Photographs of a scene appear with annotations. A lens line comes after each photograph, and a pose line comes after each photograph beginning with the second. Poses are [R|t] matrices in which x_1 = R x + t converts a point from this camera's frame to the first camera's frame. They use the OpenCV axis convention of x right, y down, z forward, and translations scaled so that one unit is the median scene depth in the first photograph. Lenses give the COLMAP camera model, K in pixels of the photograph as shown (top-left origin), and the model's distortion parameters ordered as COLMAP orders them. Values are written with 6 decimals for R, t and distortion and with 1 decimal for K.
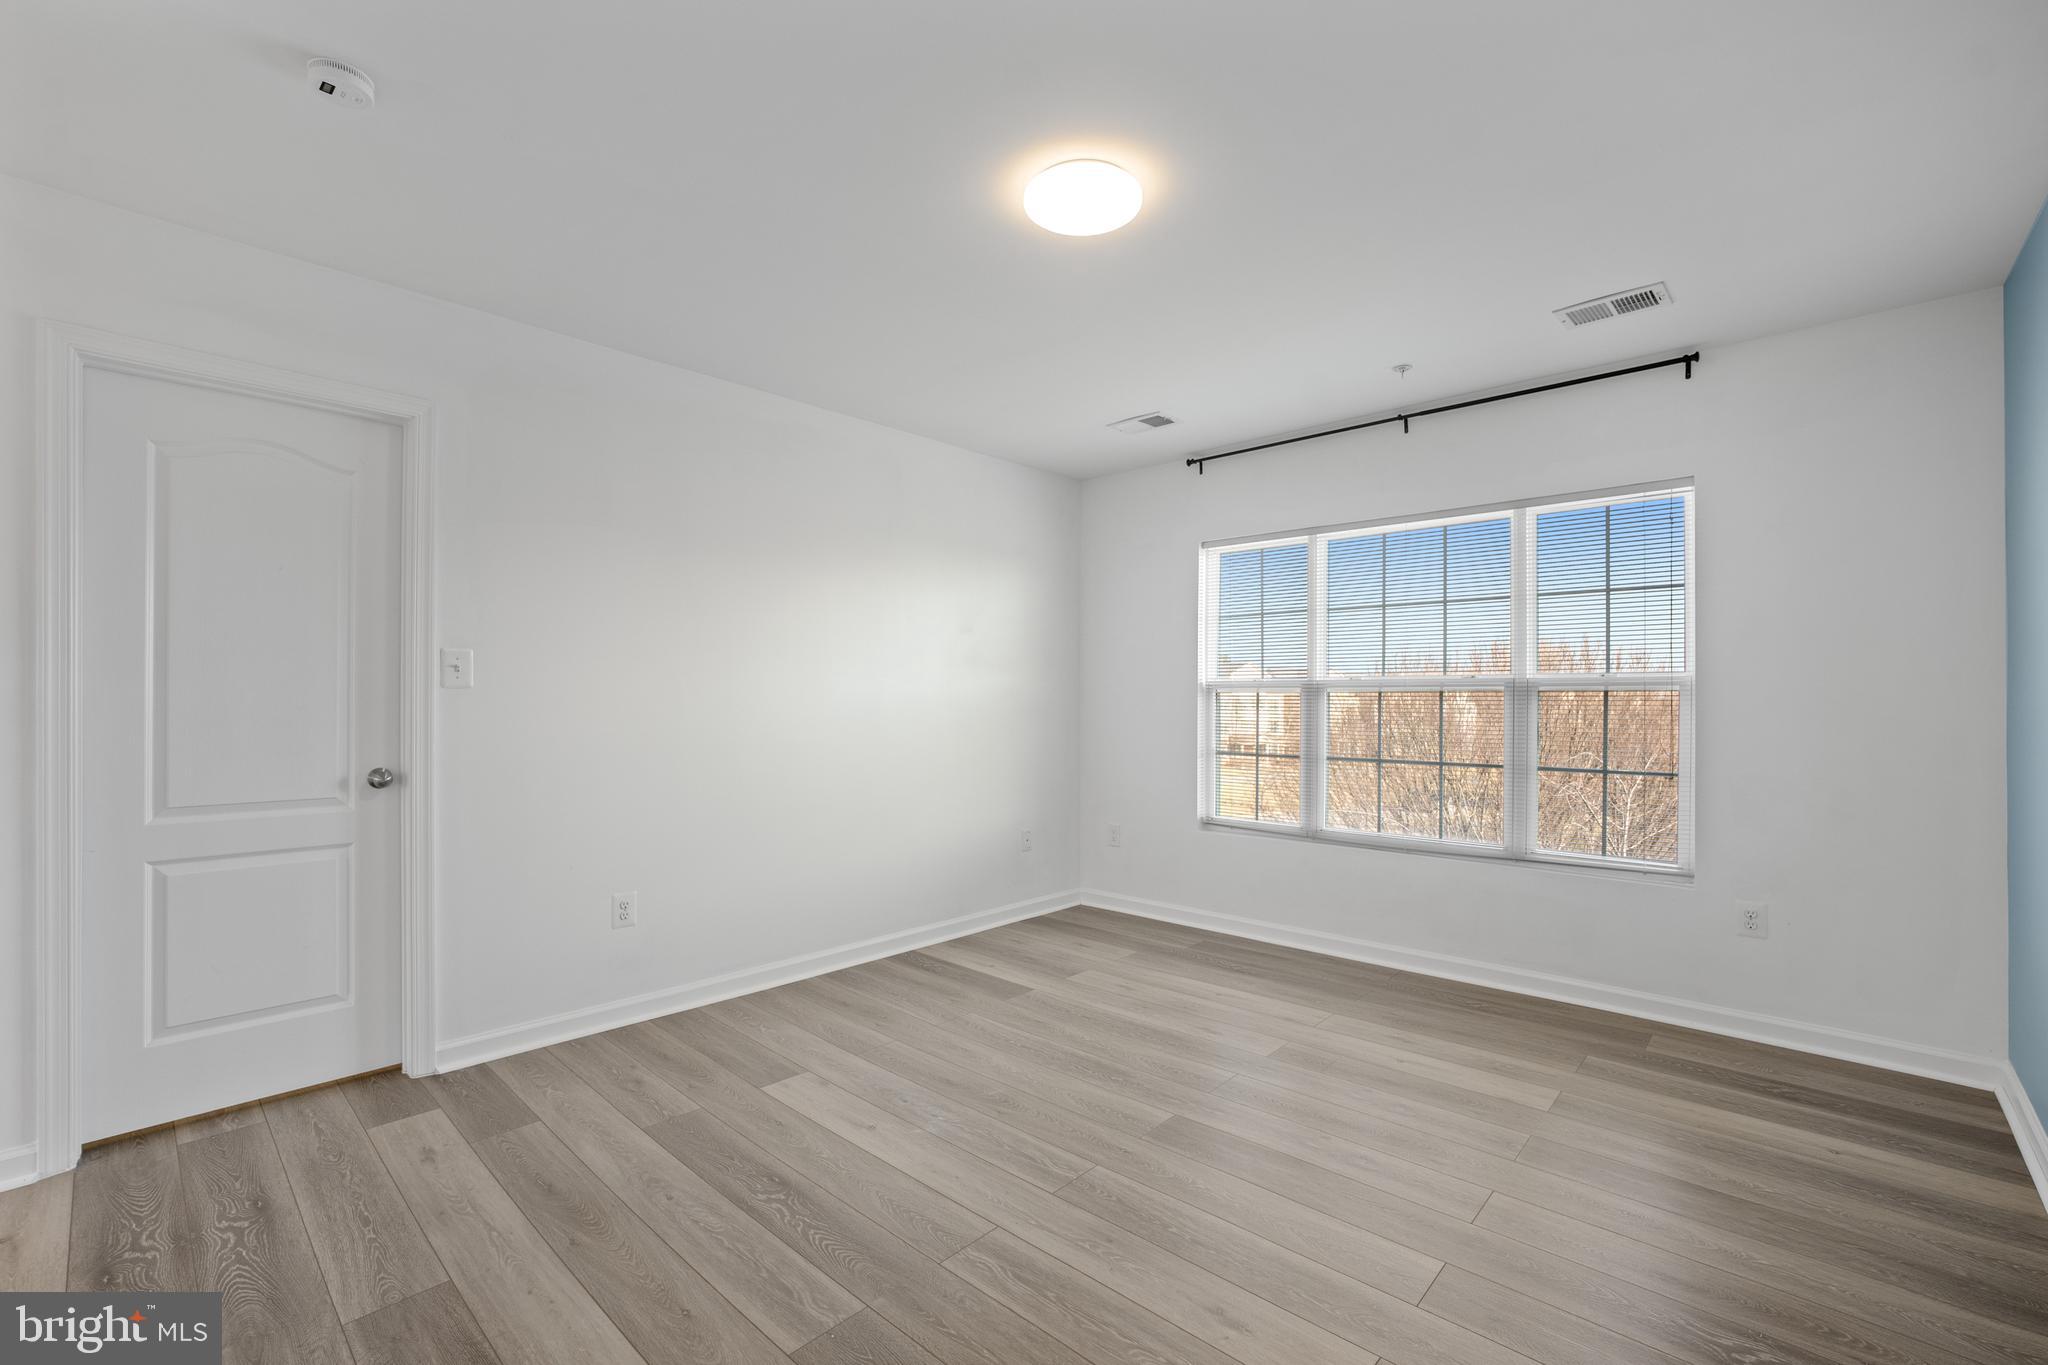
lens RADIAL K [[866.3, 0, 1024.0], [0, 866.3, 682.5], [0, 0, 1]] dist [-0.035919, 0.015011]
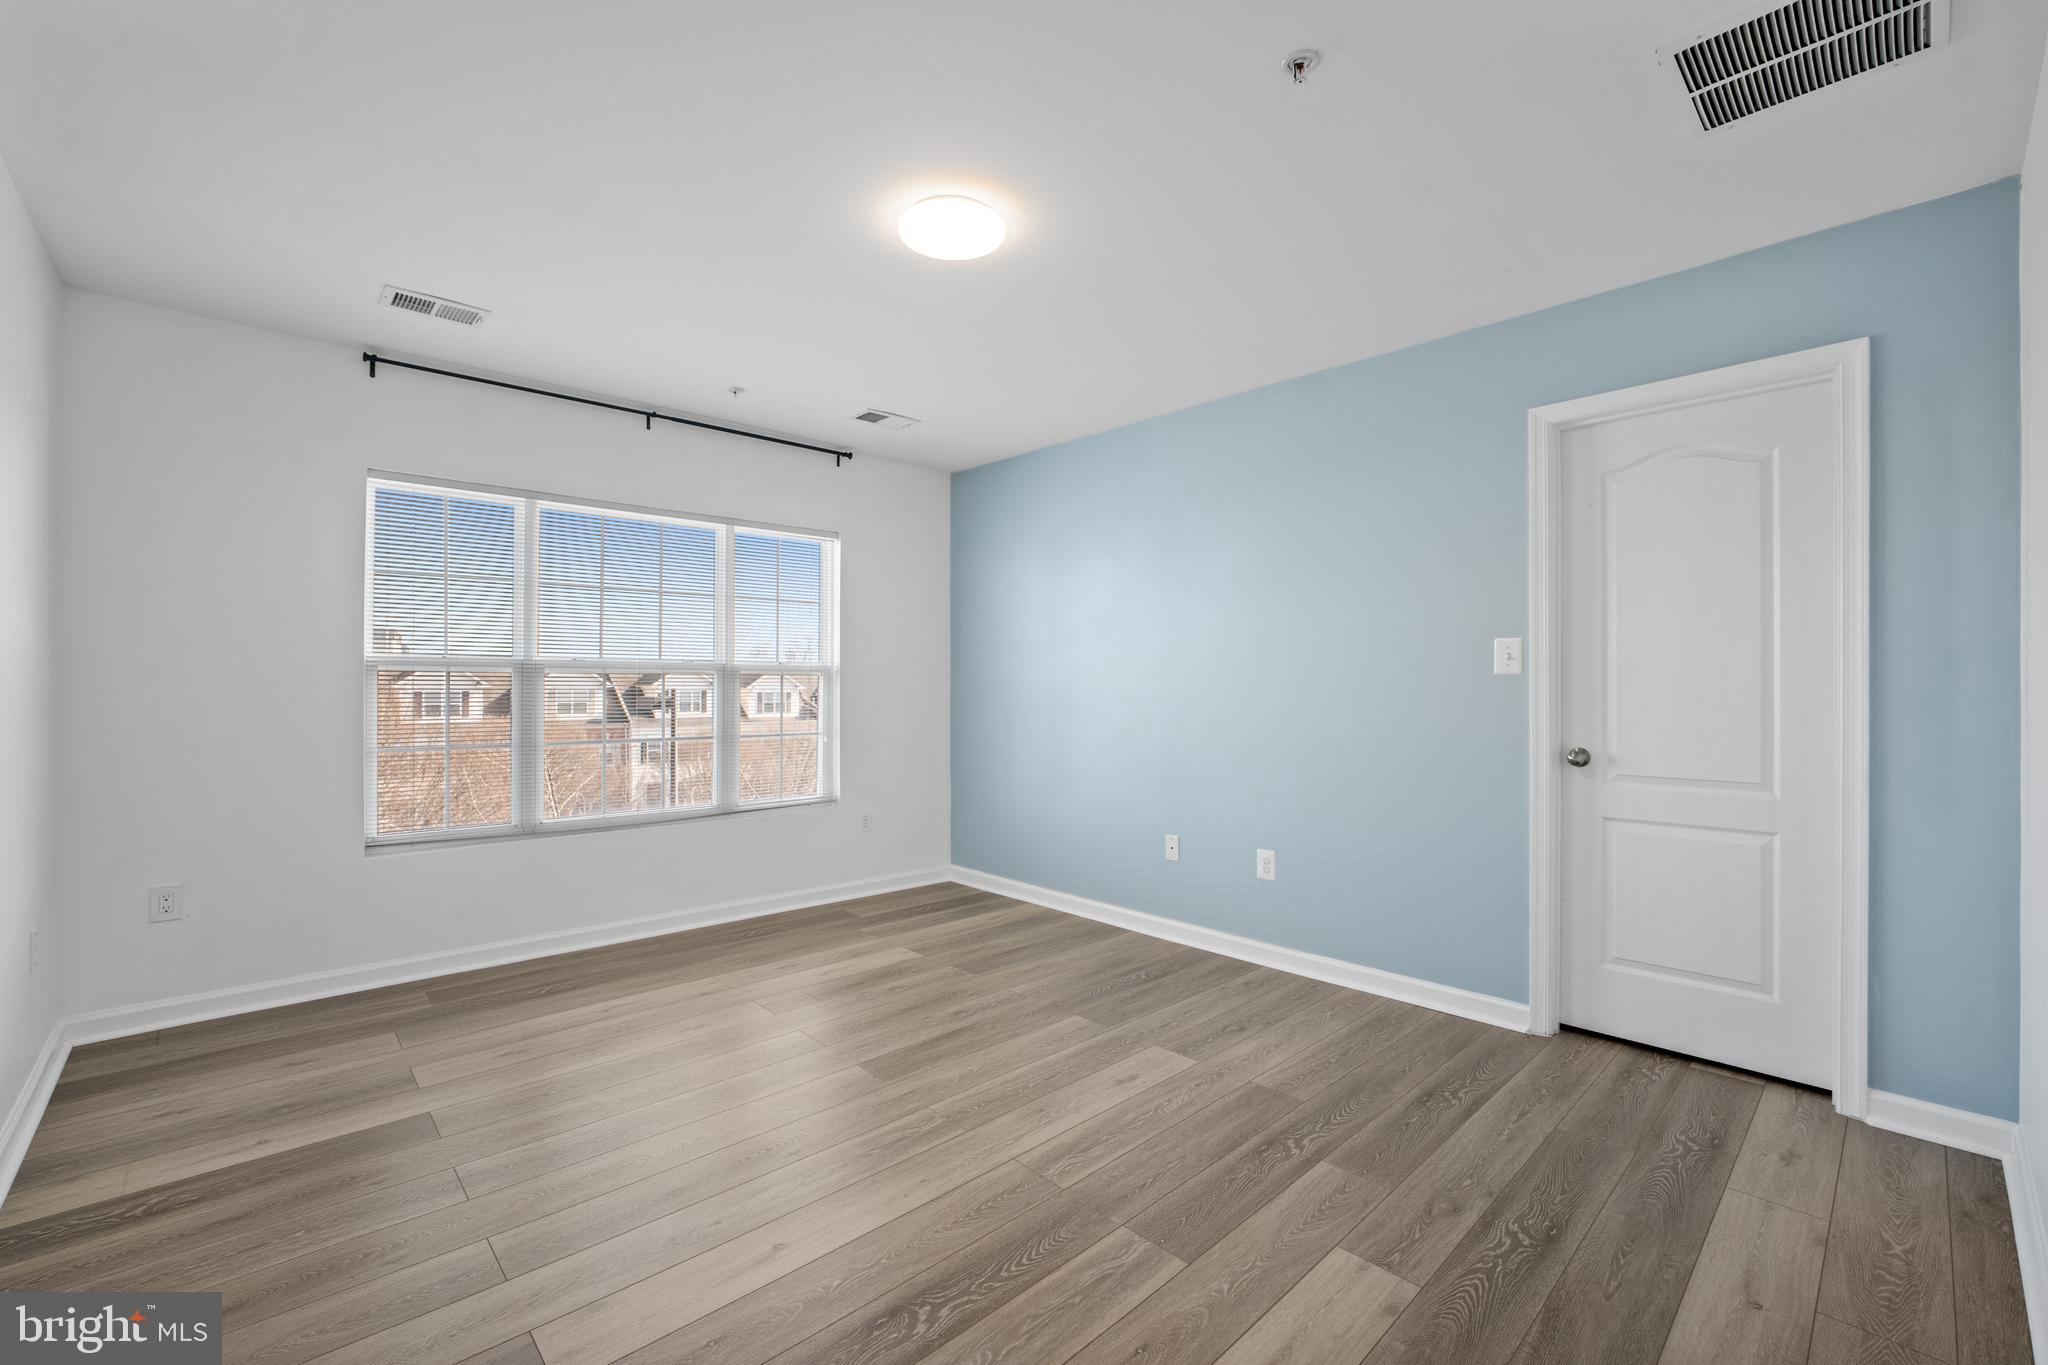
lens RADIAL K [[865.1, 0, 1022.3], [0, 865.1, 668.2], [0, 0, 1]] dist [-0.037535, 0.014650]
pose [[0.069999, 0.017311, 0.997397, -0.781875], [-0.023208, 0.999607, -0.015721, 0.012314], [-0.997277, -0.022047, 0.070374, 0.631621]]
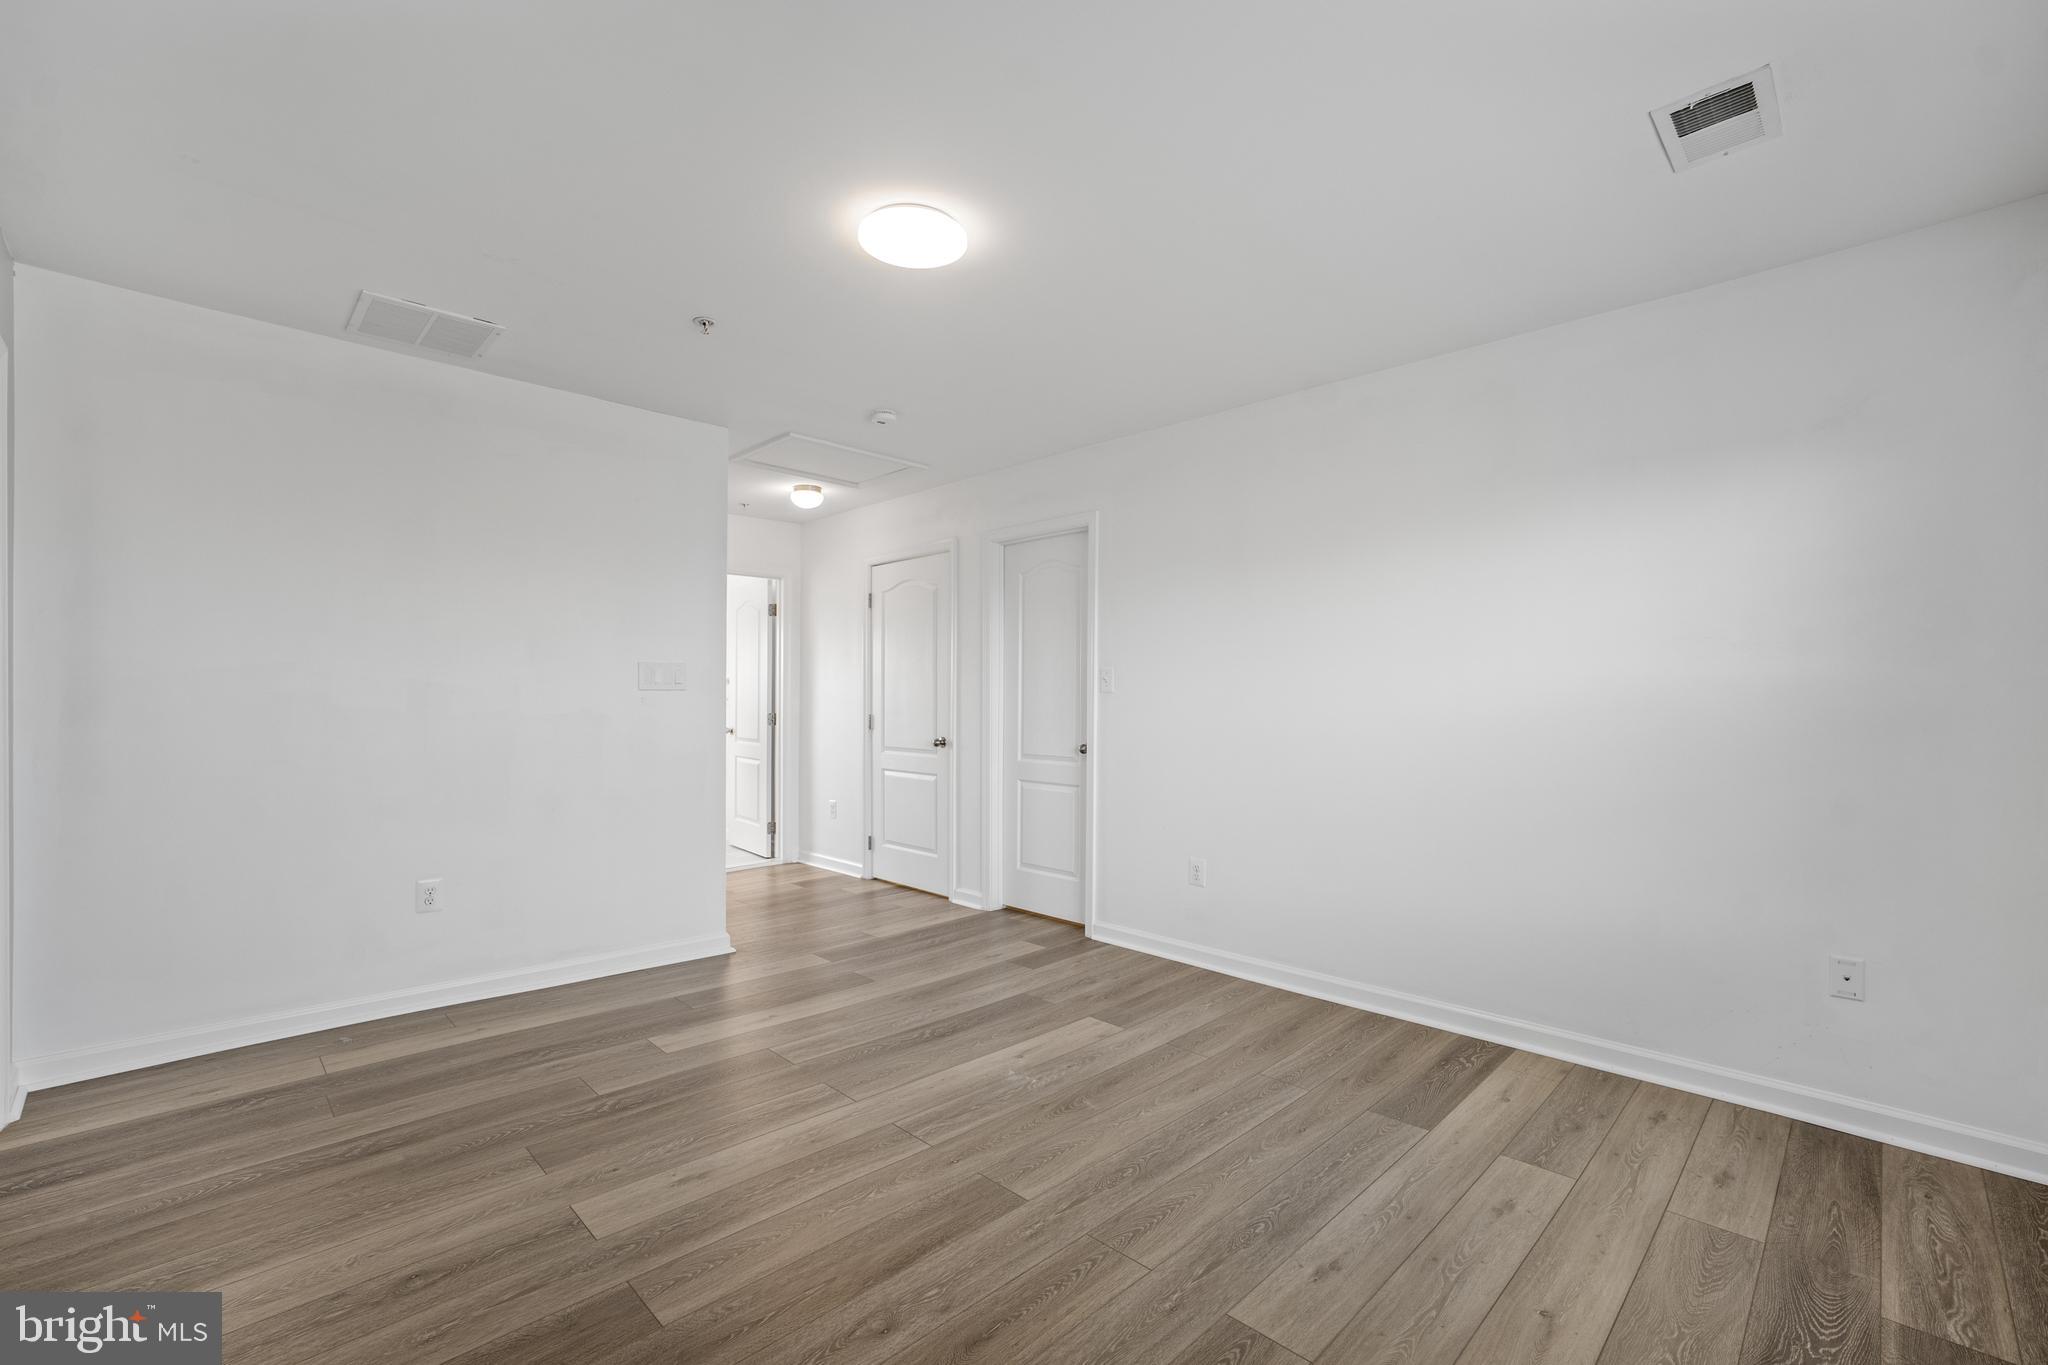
lens RADIAL K [[871.2, 0, 1031.9], [0, 871.2, 687.5], [0, 0, 1]] dist [-0.026140, 0.006440]
pose [[-0.032279, -0.015491, -0.999359, 0.884588], [0.015463, 0.999752, -0.015997, 0.018717], [0.999359, -0.015969, -0.032032, 0.903031]]
